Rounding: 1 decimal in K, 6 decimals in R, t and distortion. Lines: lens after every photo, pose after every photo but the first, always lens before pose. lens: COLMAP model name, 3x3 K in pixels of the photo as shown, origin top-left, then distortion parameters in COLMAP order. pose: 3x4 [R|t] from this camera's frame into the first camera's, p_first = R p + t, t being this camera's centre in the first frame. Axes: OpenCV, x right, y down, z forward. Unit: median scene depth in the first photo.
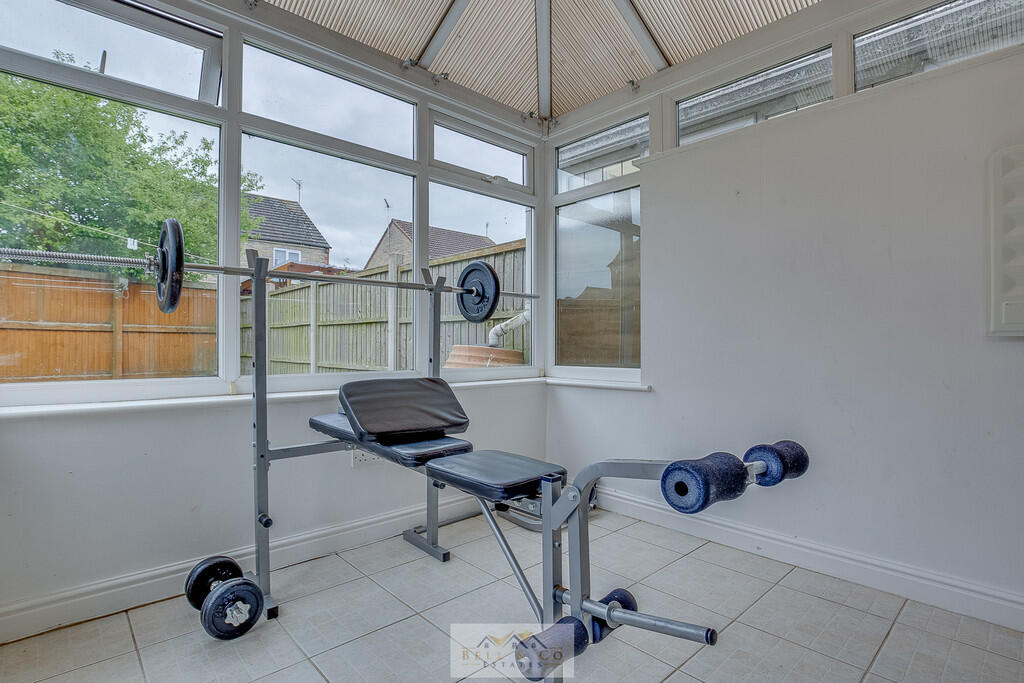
lens RADIAL K [[510.8, 0, 513.9], [0, 510.8, 349.3], [0, 0, 1]] dist [-0.001337, -0.000112]
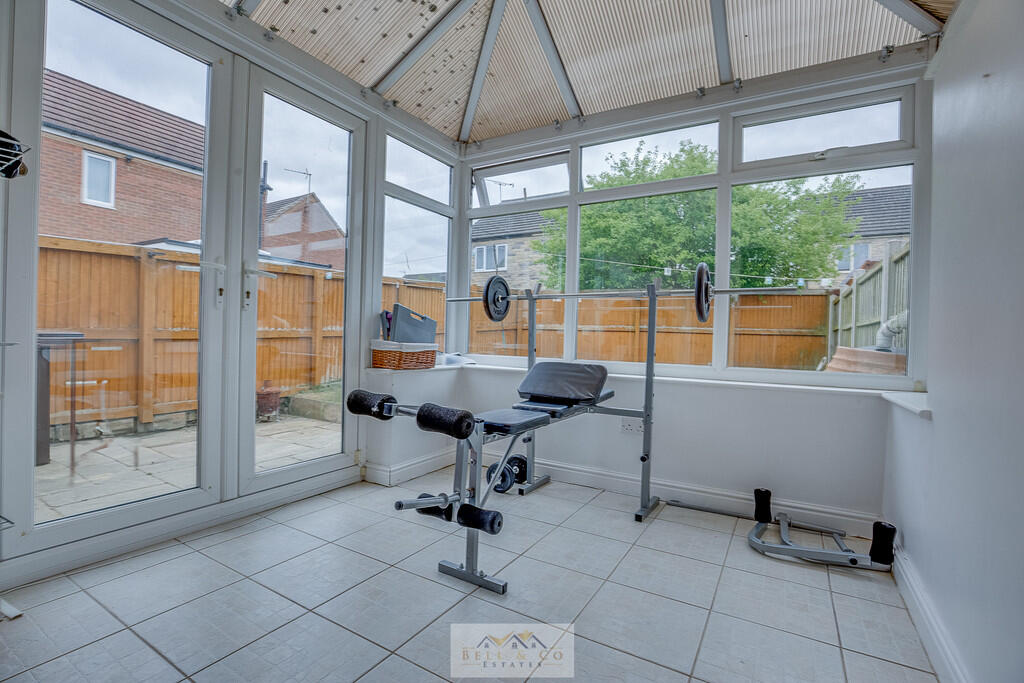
lens RADIAL K [[494.2, 0, 512.0], [0, 494.2, 341.5], [0, 0, 1]] dist [-0.001497, -0.000388]
pose [[0.290925, 0.015119, -0.956626, 0.603320], [-0.038462, 0.999252, 0.004096, 0.001629], [0.955972, 0.035602, 0.291289, 0.254049]]
